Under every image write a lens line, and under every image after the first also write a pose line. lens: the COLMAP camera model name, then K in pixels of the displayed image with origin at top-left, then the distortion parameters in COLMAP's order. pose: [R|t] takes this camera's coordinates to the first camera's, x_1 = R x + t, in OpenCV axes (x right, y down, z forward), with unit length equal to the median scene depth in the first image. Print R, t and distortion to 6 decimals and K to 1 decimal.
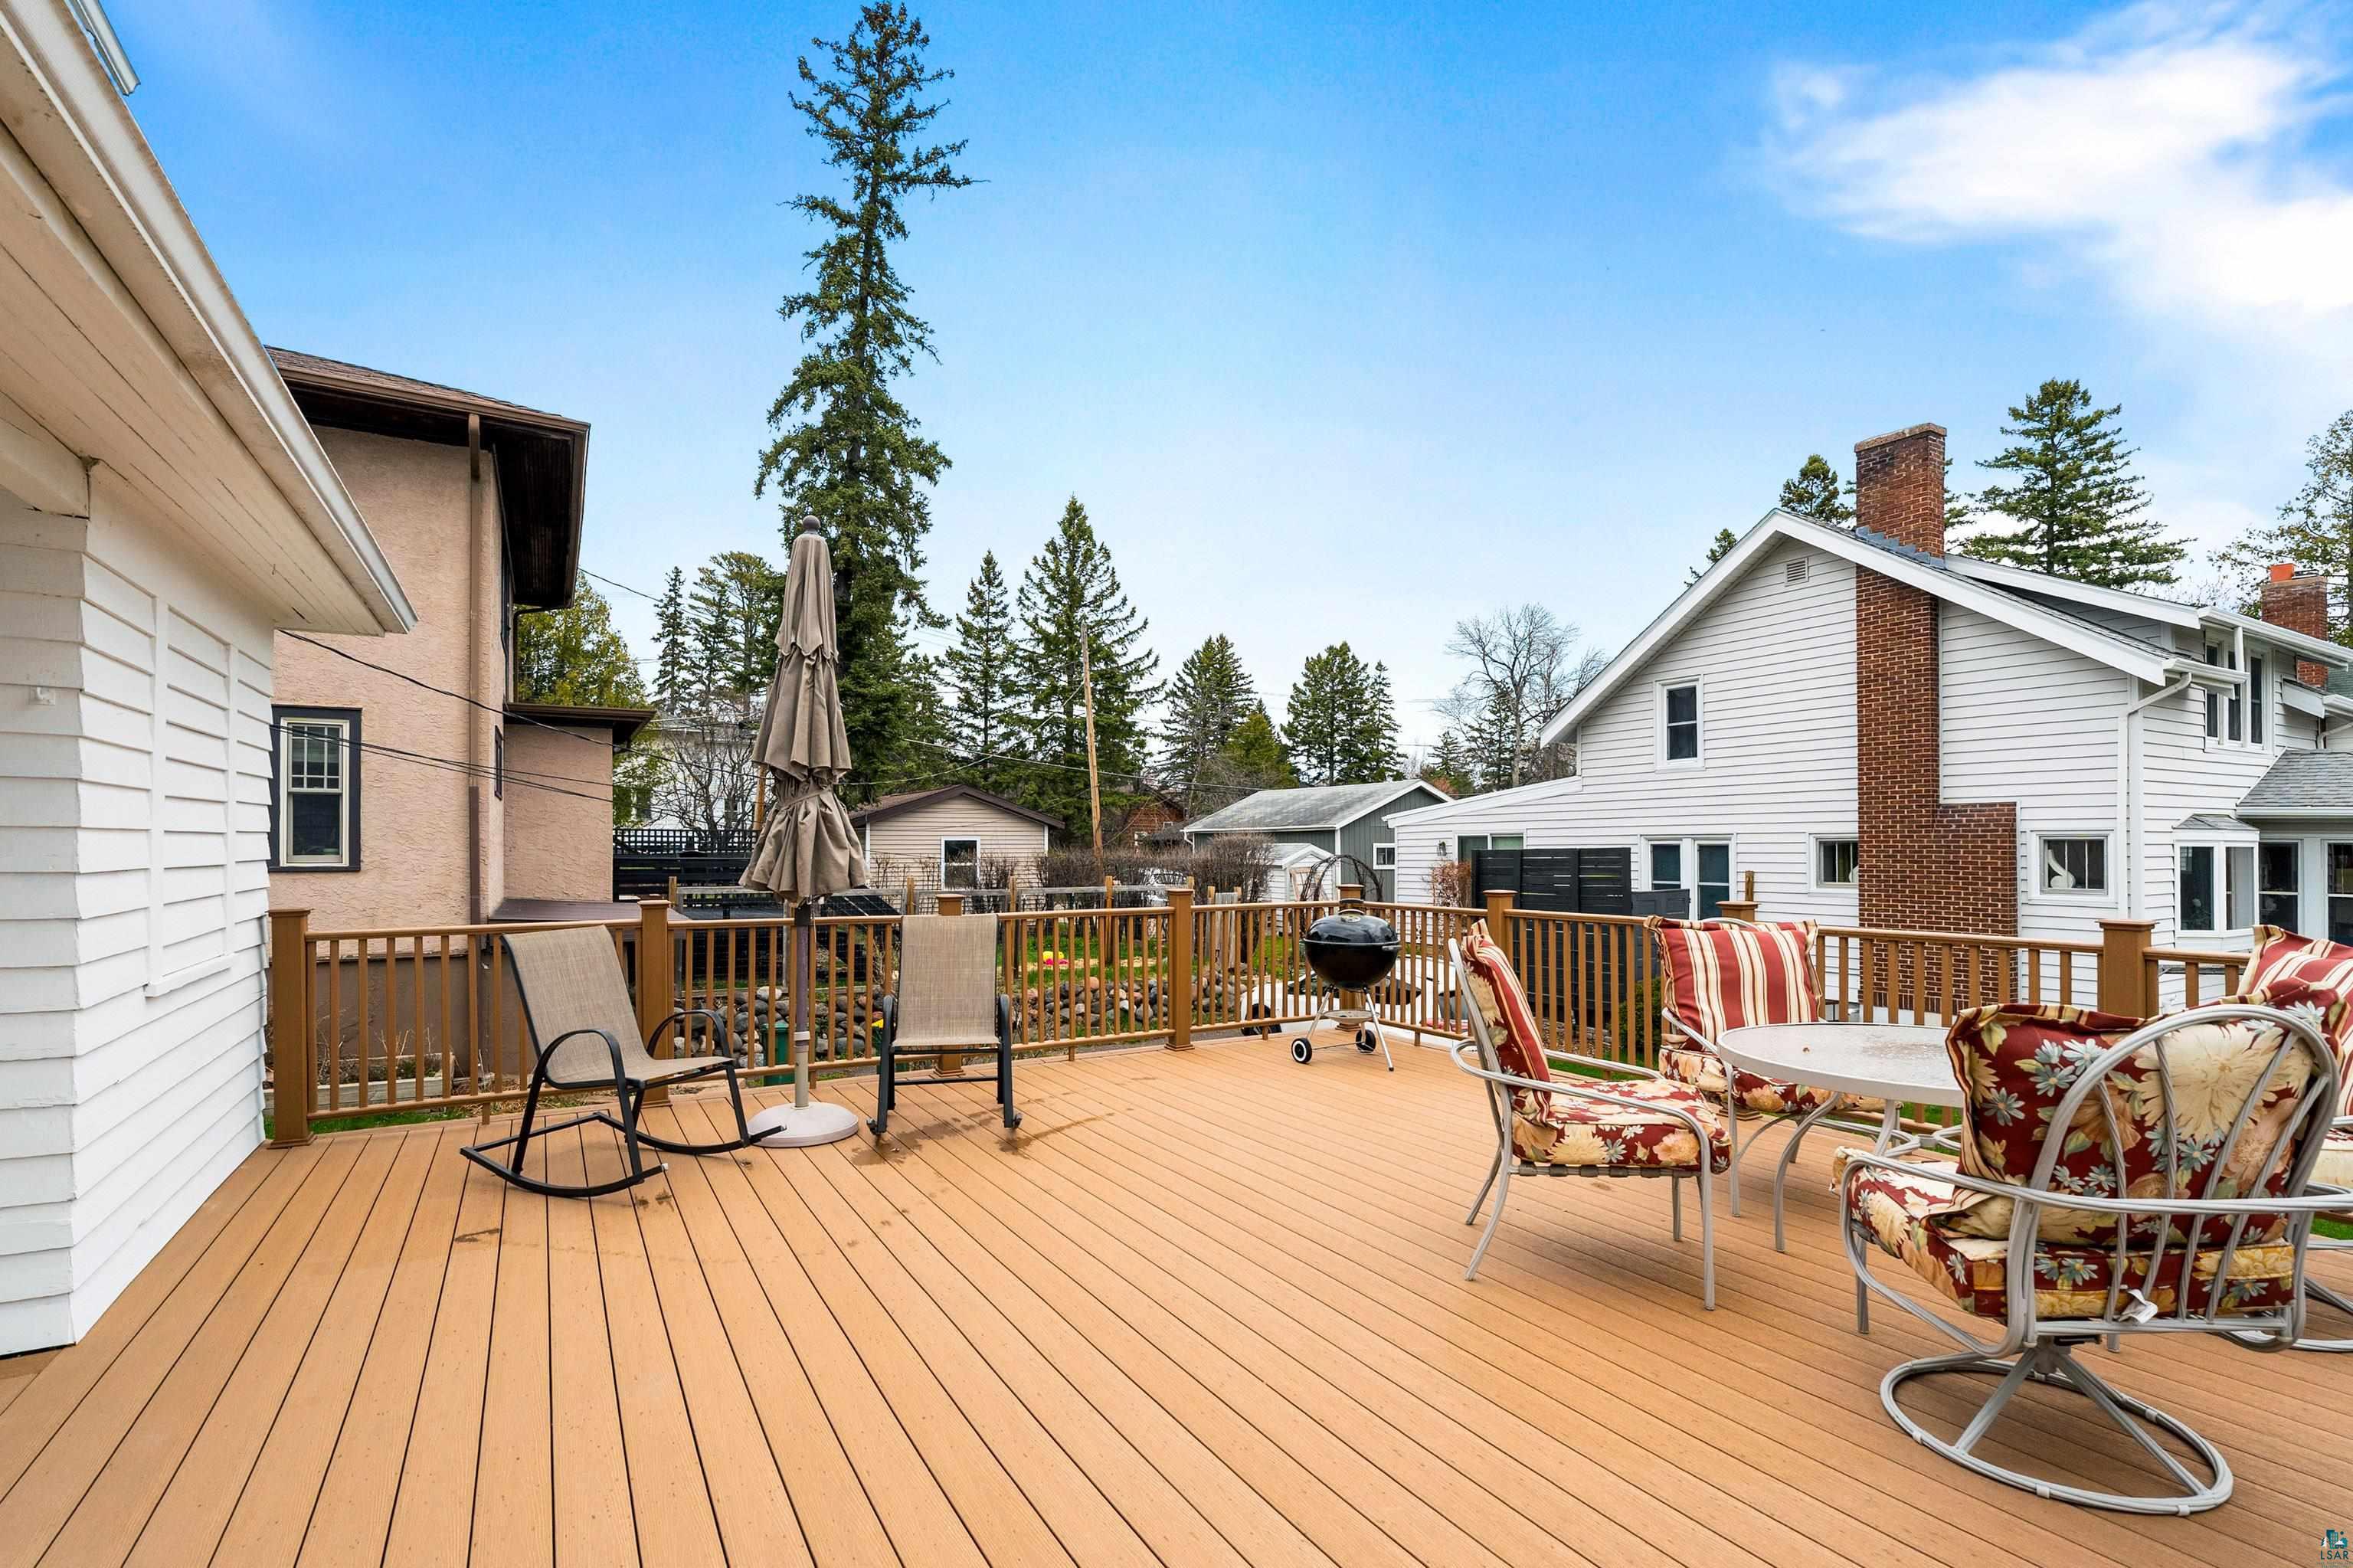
lens RADIAL K [[1082.9, 0, 1166.8], [0, 1082.9, 831.9], [0, 0, 1]] dist [-0.004987, 0.003657]
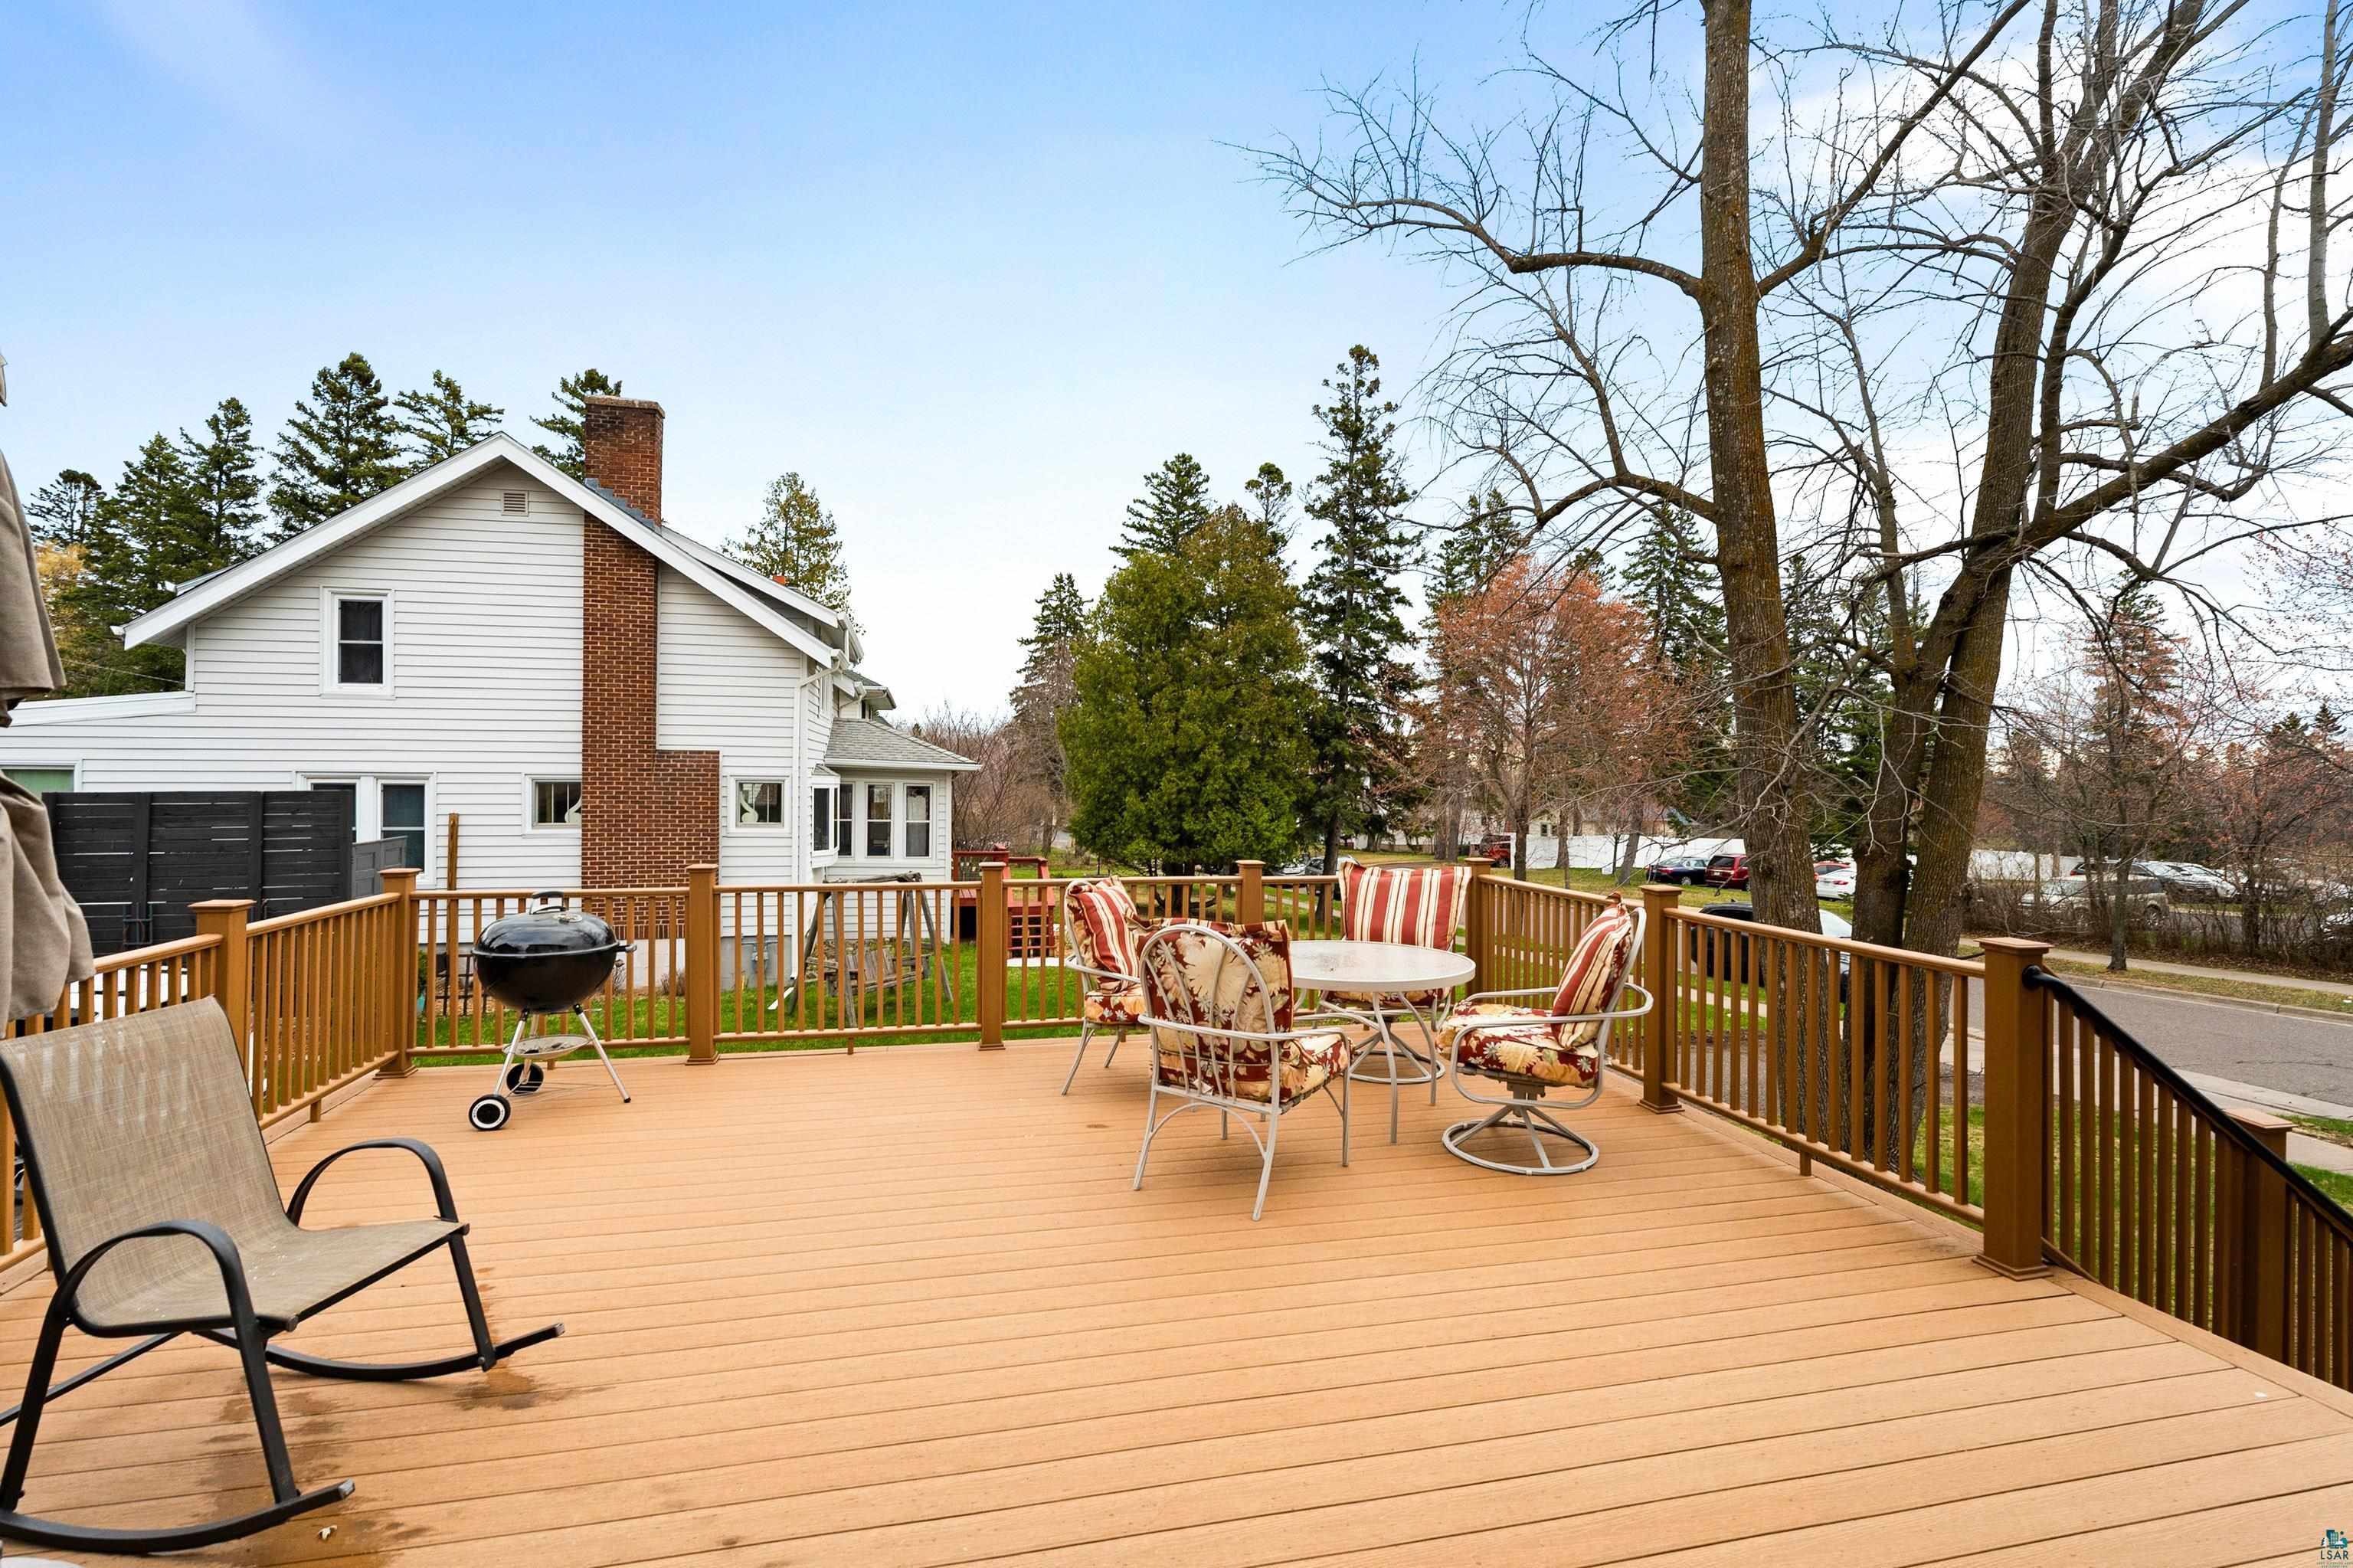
lens RADIAL K [[1082.9, 0, 1179.0], [0, 1082.9, 768.3], [0, 0, 1]] dist [-0.004987, 0.003657]
pose [[0.301621, 0.011175, 0.953362, -0.168628], [-0.020771, 0.999771, -0.005148, -0.011423], [-0.953202, -0.018250, 0.301784, 0.147894]]
